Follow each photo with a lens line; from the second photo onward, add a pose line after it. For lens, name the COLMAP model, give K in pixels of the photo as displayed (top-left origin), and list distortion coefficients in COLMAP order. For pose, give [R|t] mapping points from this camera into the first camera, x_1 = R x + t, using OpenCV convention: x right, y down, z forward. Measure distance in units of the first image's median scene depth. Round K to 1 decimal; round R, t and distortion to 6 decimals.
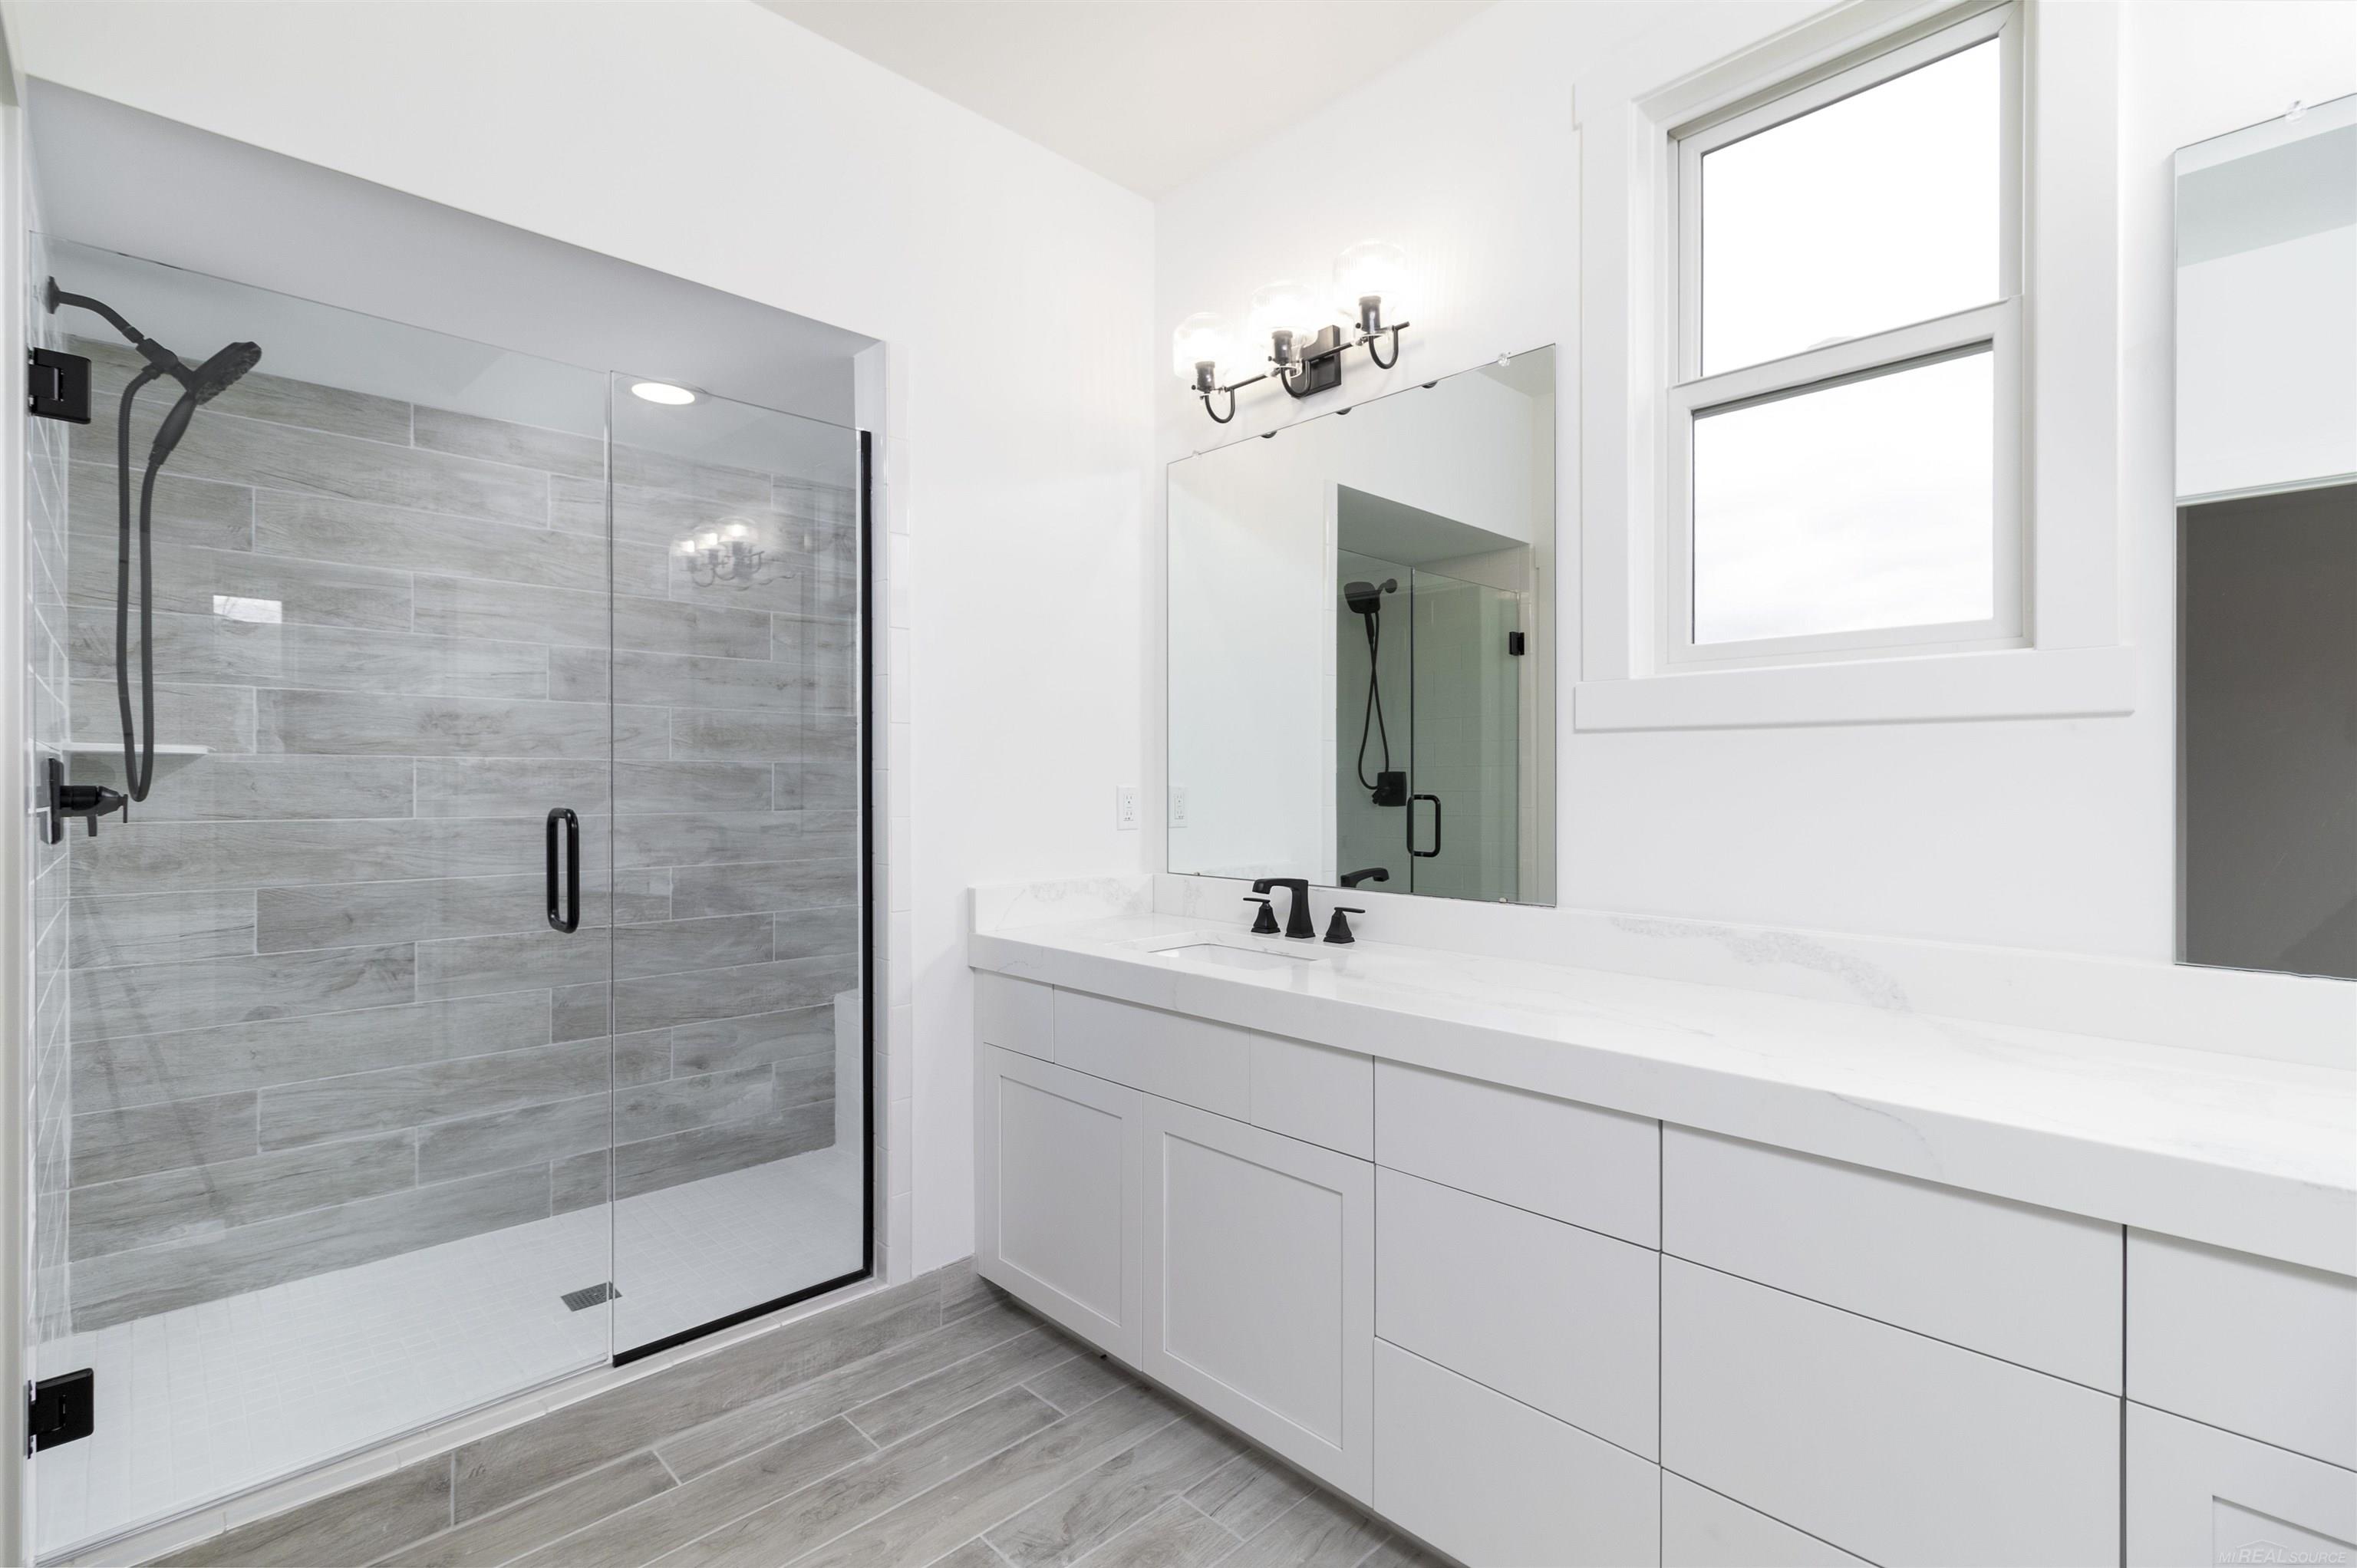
lens RADIAL K [[1084.4, 0, 1178.5], [0, 1084.4, 784.0], [0, 0, 1]] dist [-0.002151, -0.000212]
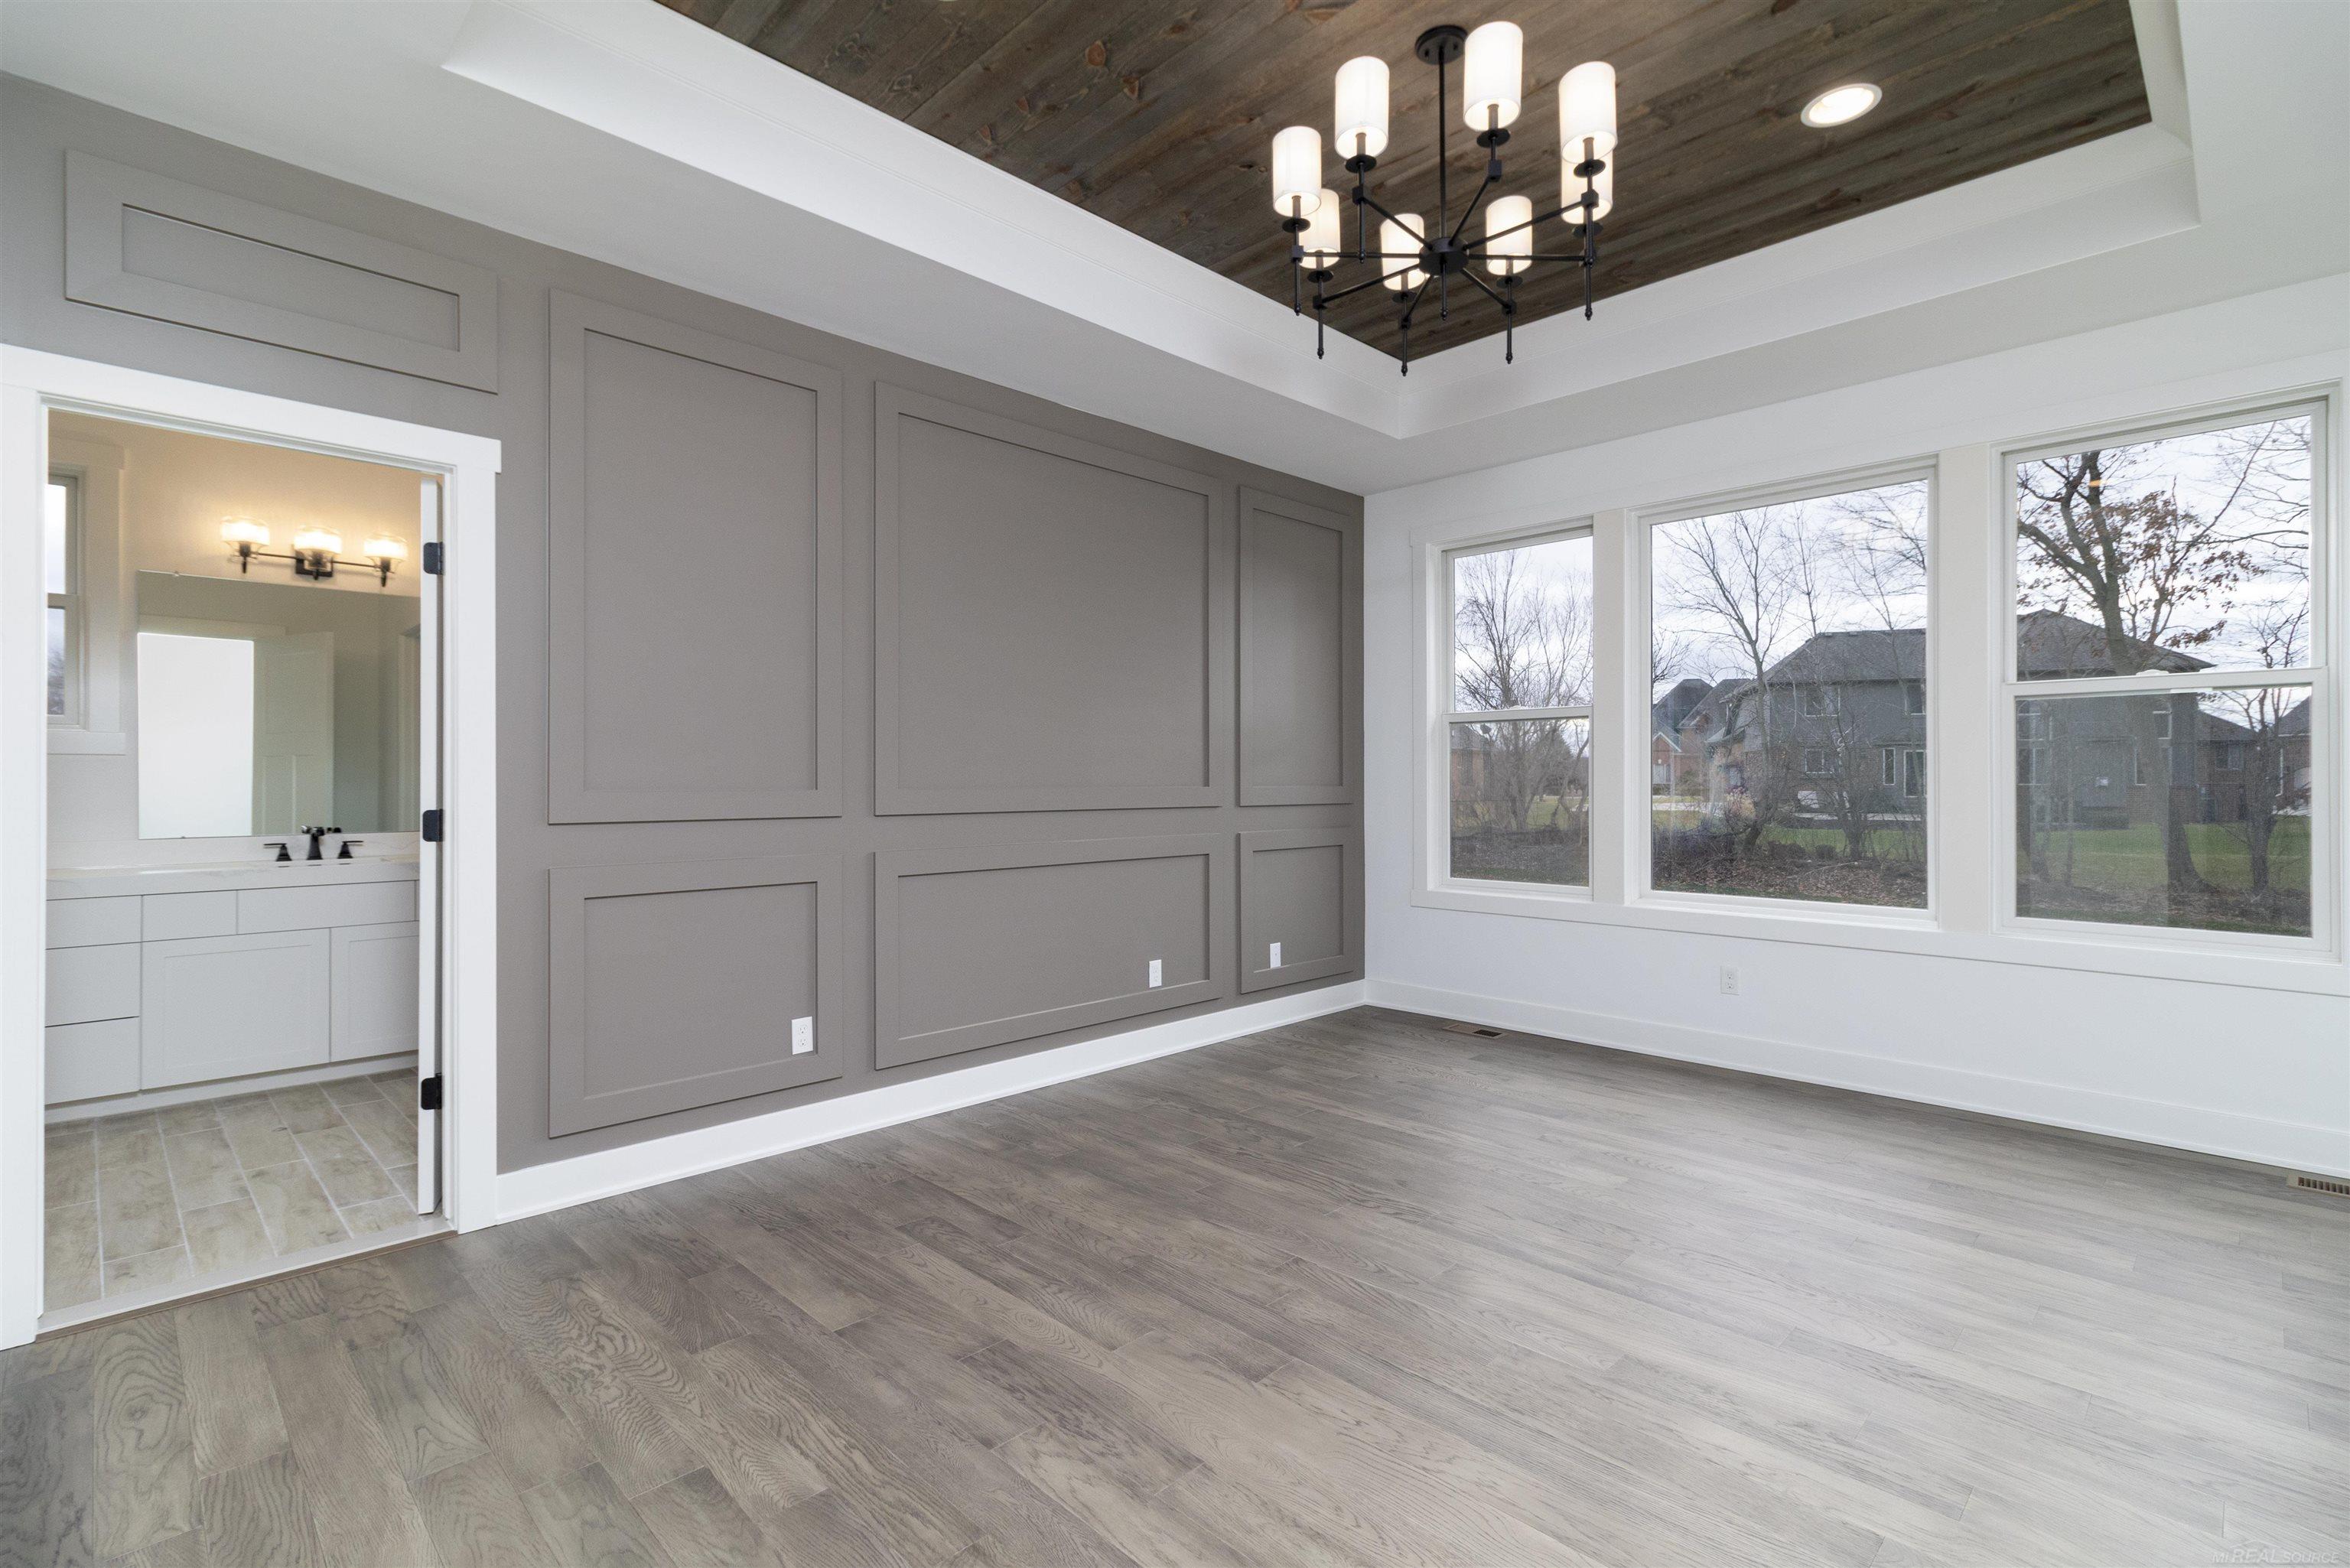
lens RADIAL K [[1081.2, 0, 1175.0], [0, 1081.2, 784.0], [0, 0, 1]] dist [-0.002151, -0.000212]
pose [[-0.016461, -0.001793, 0.999863, -1.130983], [0.007030, 0.999973, 0.001909, 0.008947], [-0.999840, 0.007061, -0.016448, -0.306702]]
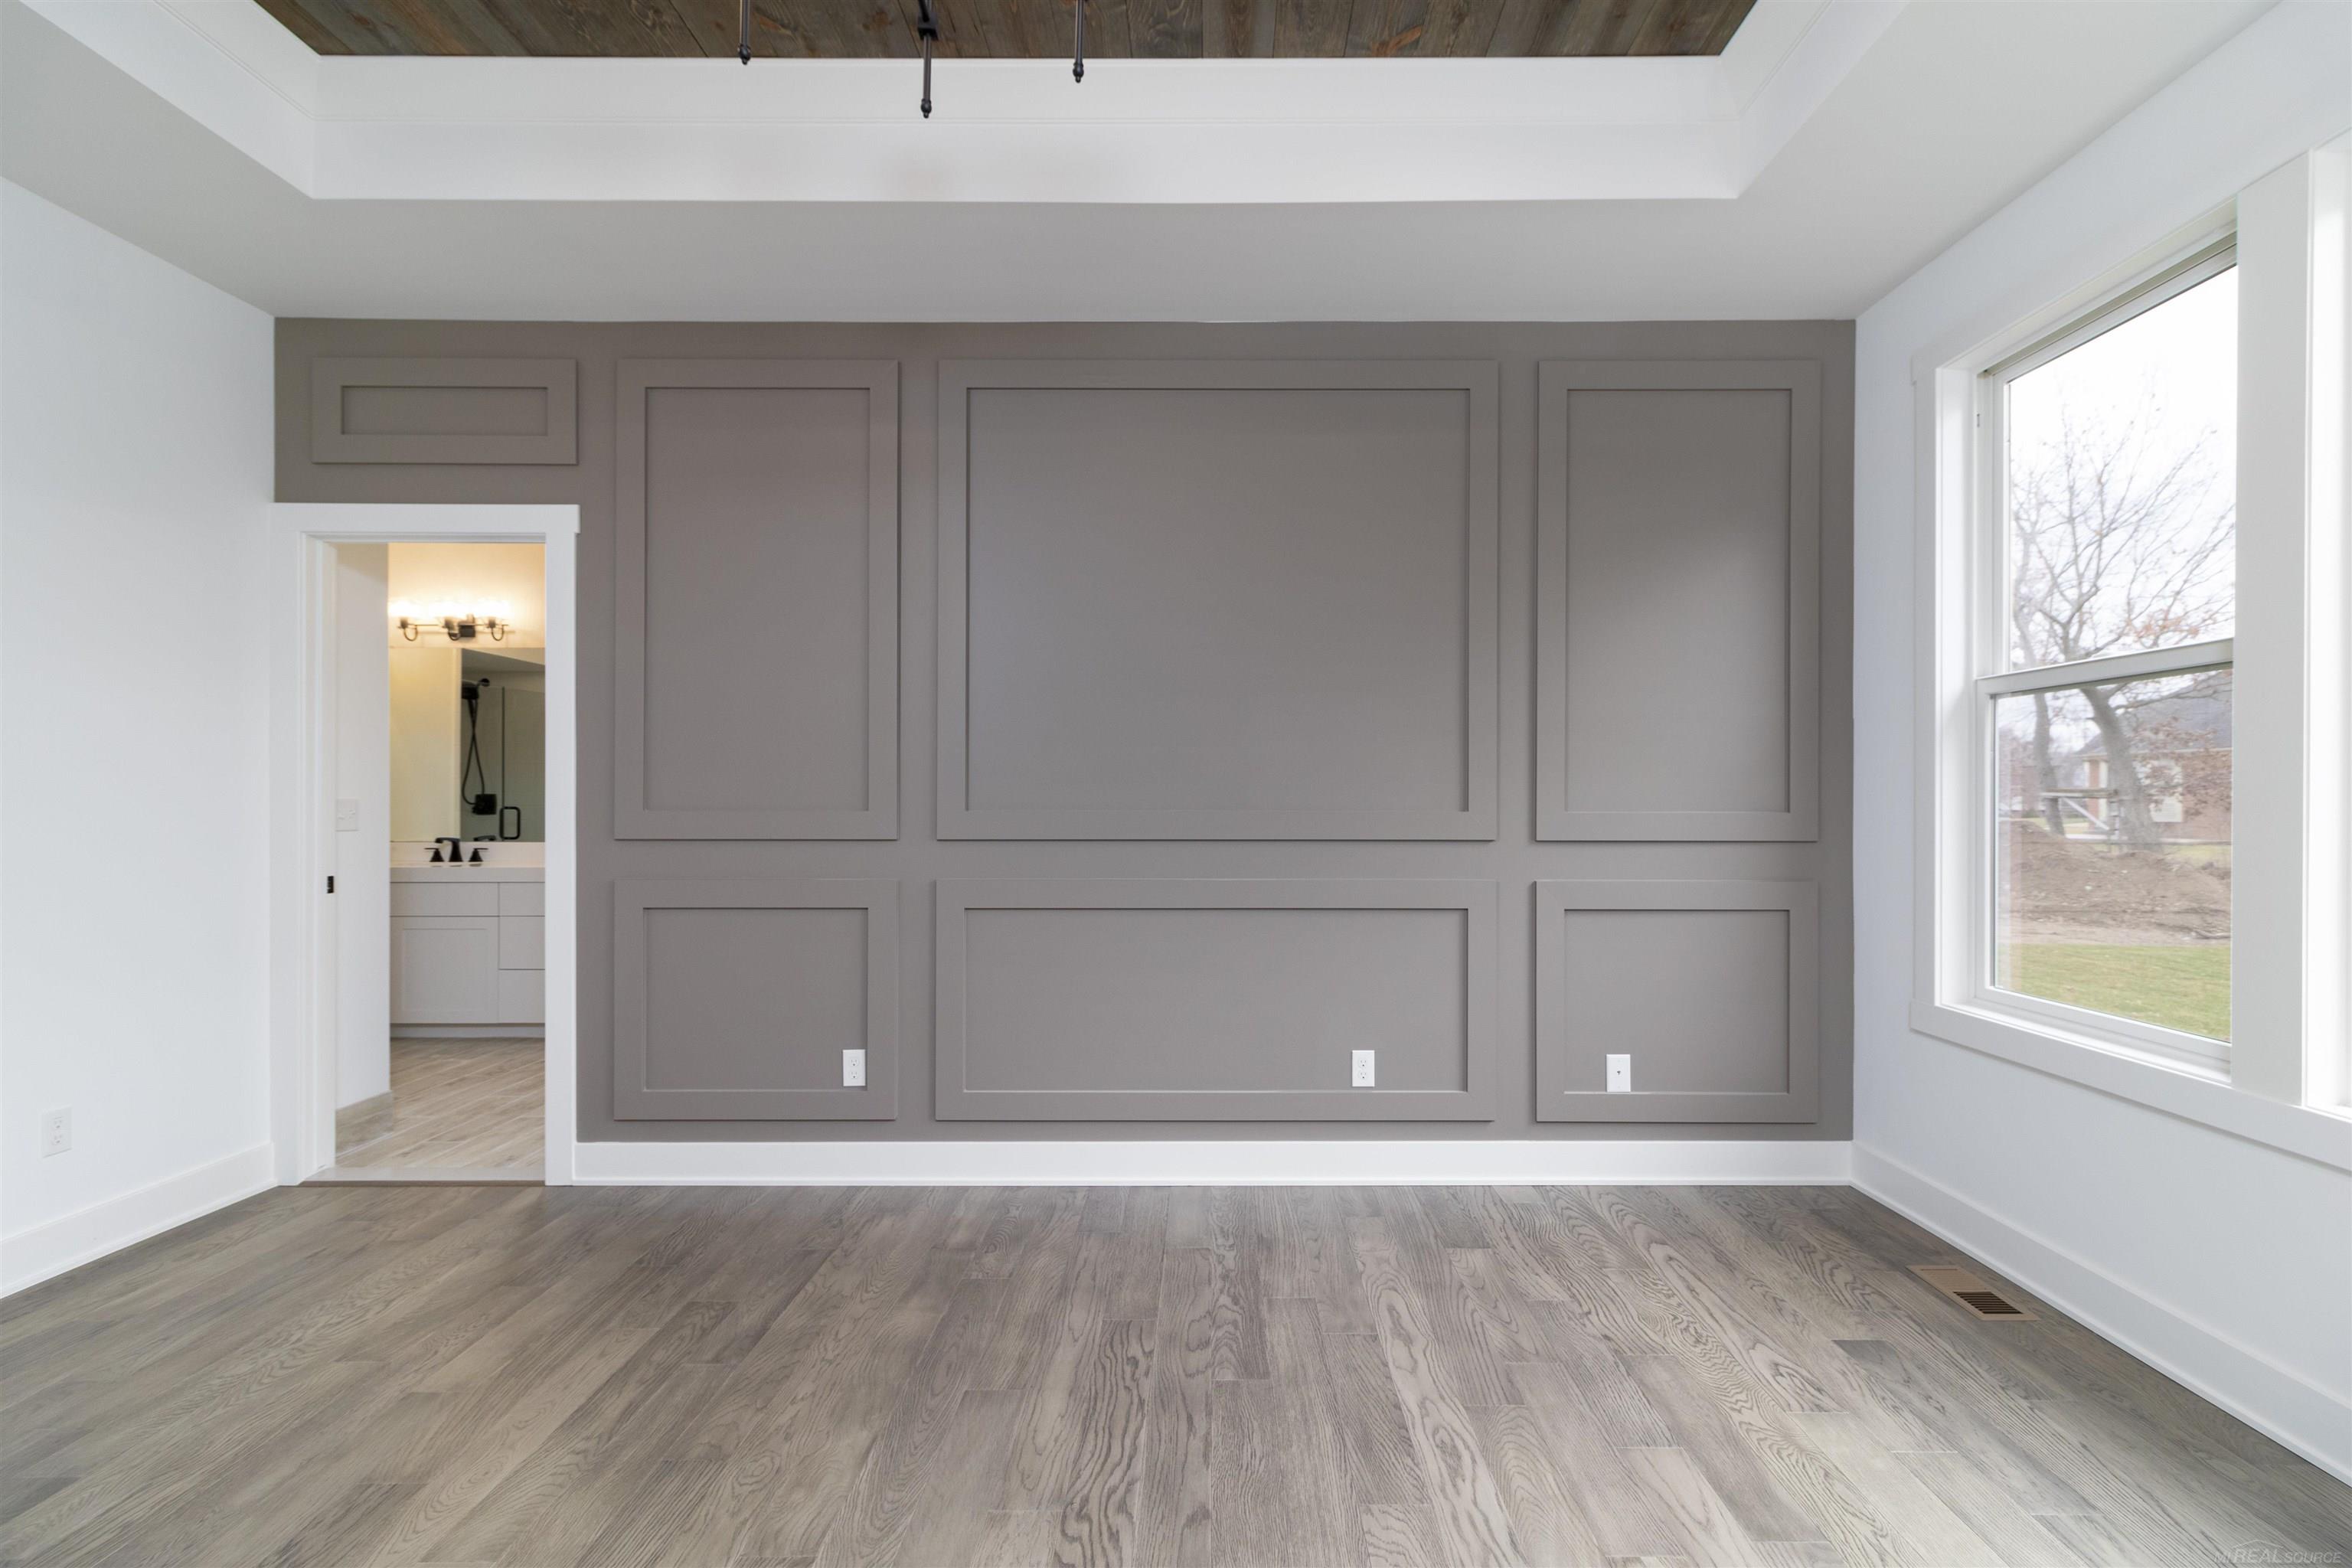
lens RADIAL K [[1076.8, 0, 1208.5], [0, 1076.8, 807.9], [0, 0, 1]] dist [0.001377, 0.000245]
pose [[0.690076, -0.001734, 0.723735, -0.293352], [0.001053, 0.999998, 0.001392, 0.011073], [-0.723736, -0.000199, 0.690077, -1.175647]]
